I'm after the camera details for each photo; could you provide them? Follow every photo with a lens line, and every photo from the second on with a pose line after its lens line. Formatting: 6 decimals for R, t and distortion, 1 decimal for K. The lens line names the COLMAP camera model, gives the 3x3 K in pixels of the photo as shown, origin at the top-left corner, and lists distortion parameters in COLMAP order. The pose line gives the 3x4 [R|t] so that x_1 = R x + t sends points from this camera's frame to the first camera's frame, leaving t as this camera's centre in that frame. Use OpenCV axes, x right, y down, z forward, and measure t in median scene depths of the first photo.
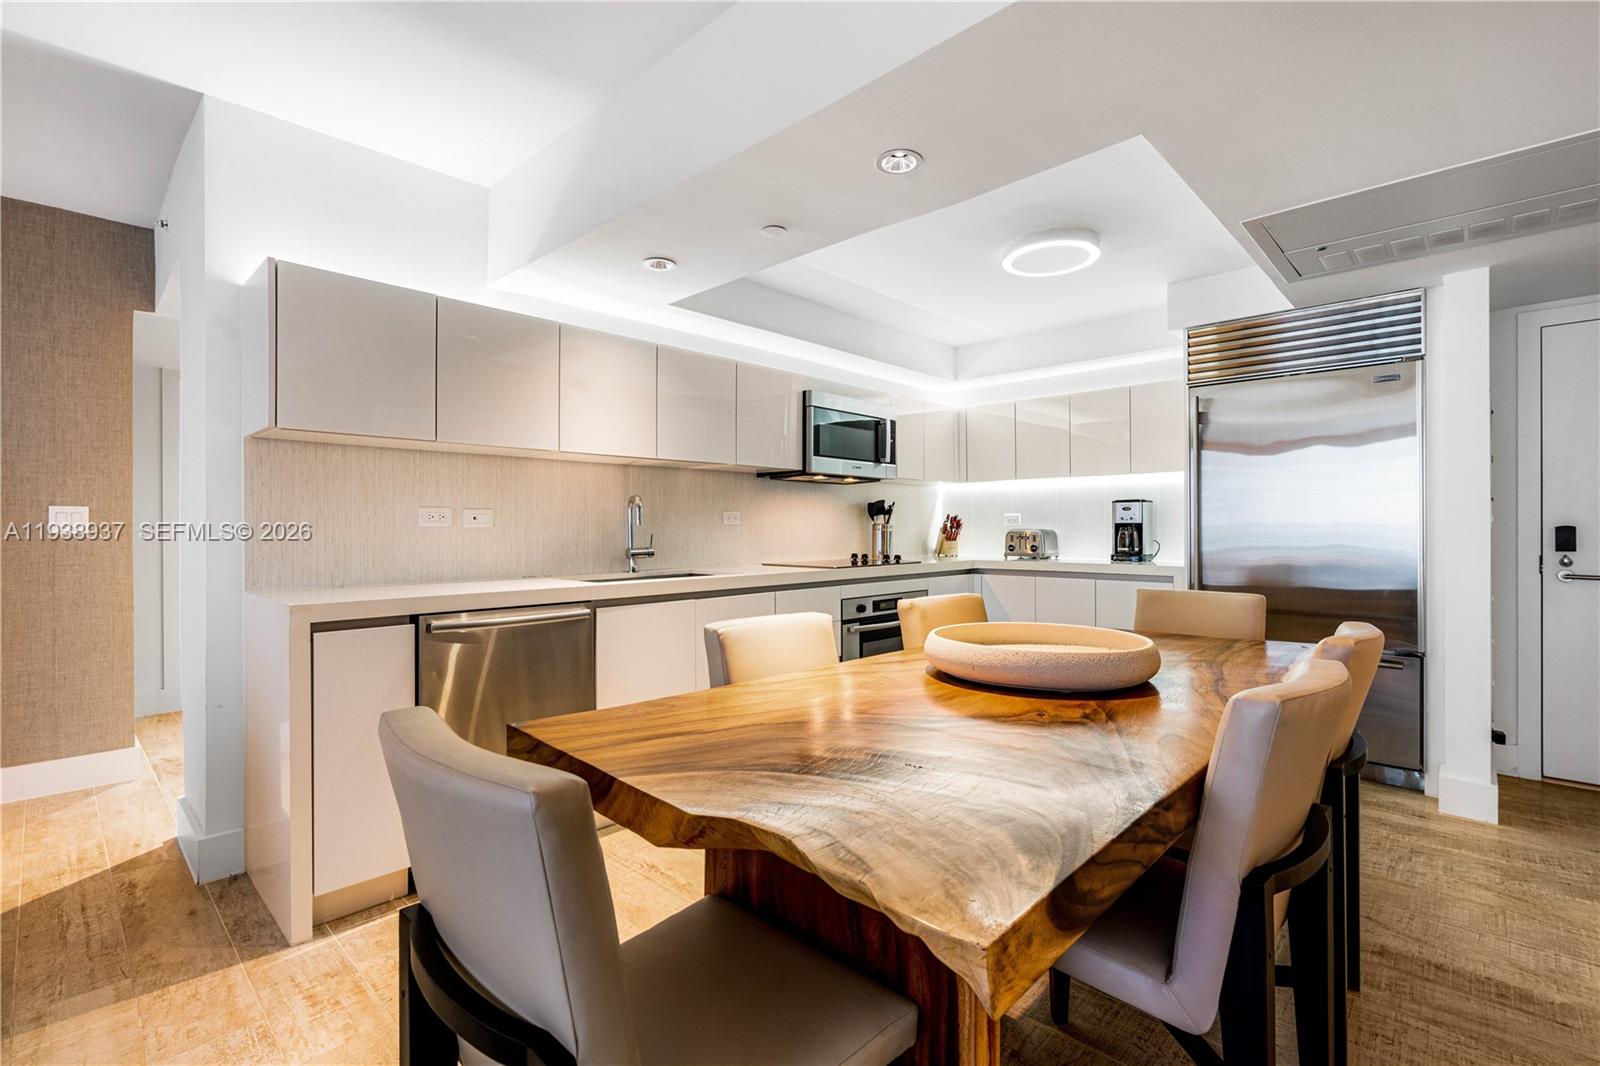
lens RADIAL K [[729.1, 0, 797.3], [0, 729.1, 529.0], [0, 0, 1]] dist [-0.003916, 0.002873]
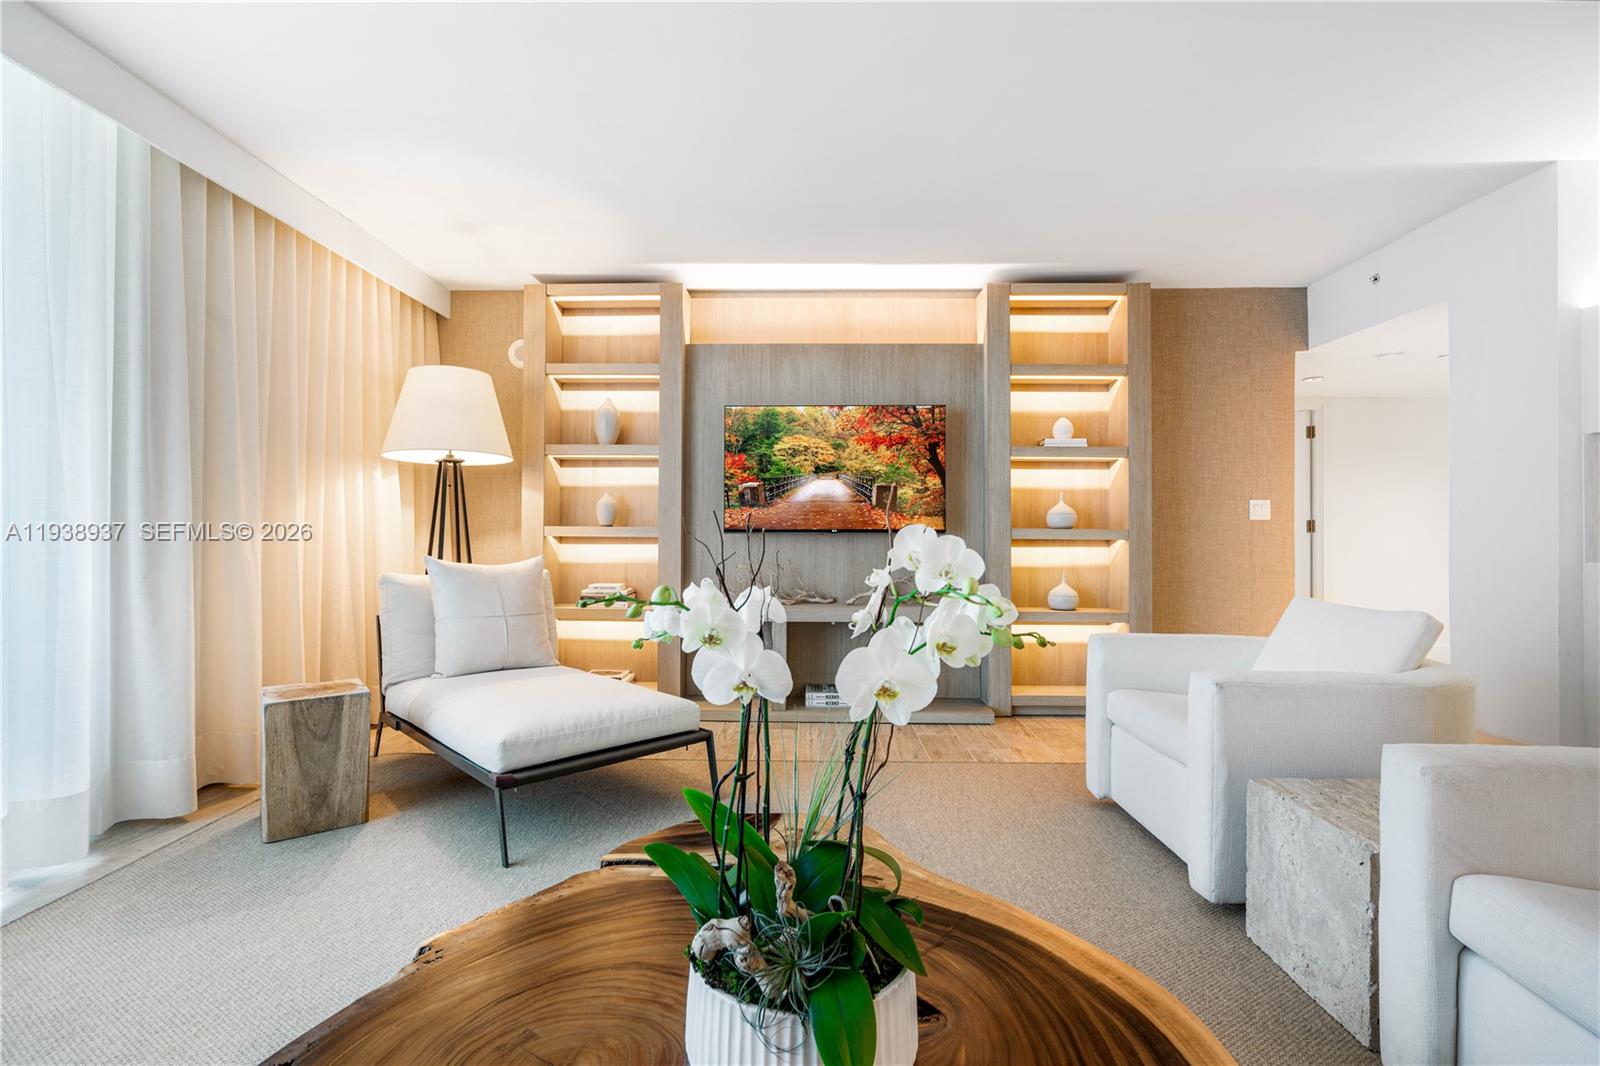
lens RADIAL K [[729.1, 0, 790.1], [0, 729.1, 532.7], [0, 0, 1]] dist [-0.003916, 0.002873]
pose [[0.680428, 0.005112, -0.732797, -0.492342], [-0.007111, 0.999975, 0.000373, 0.030933], [0.732780, 0.004957, 0.680447, -0.504692]]
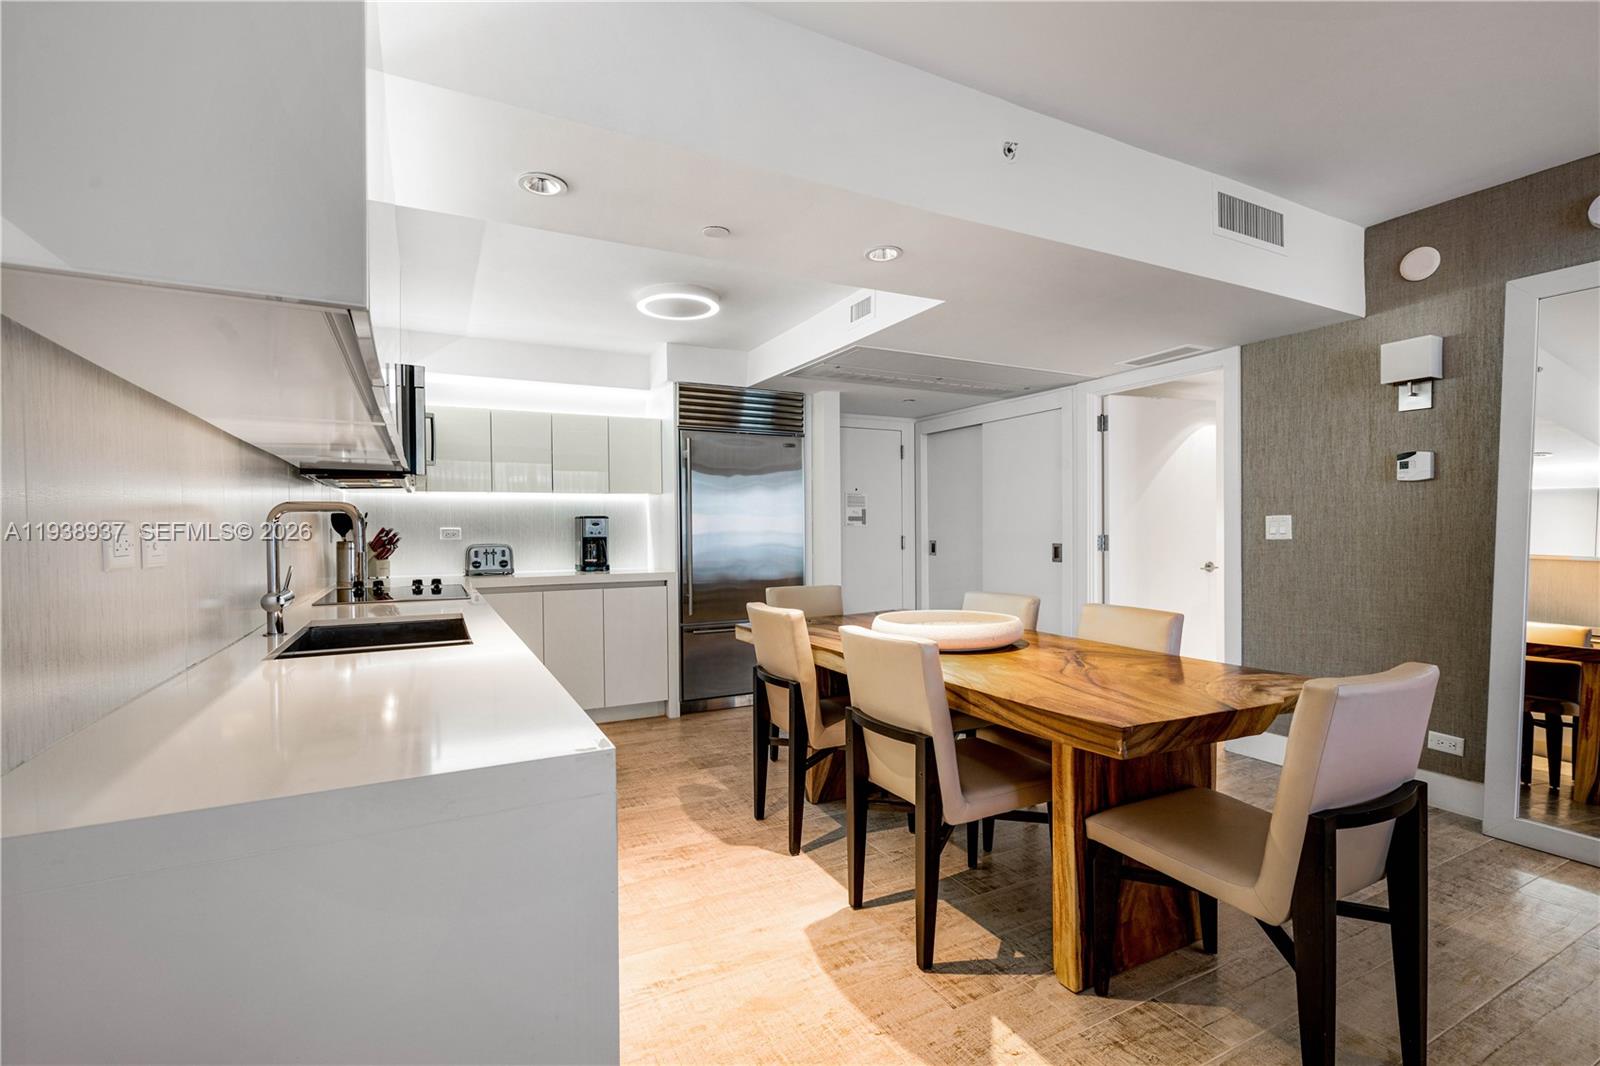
lens RADIAL K [[729.1, 0, 798.4], [0, 729.1, 529.0], [0, 0, 1]] dist [-0.003916, 0.002873]
pose [[0.320979, 0.000796, 0.947086, -0.571984], [0.009141, 0.999950, -0.003938, -0.014628], [-0.947042, 0.009921, 0.320956, 0.388236]]
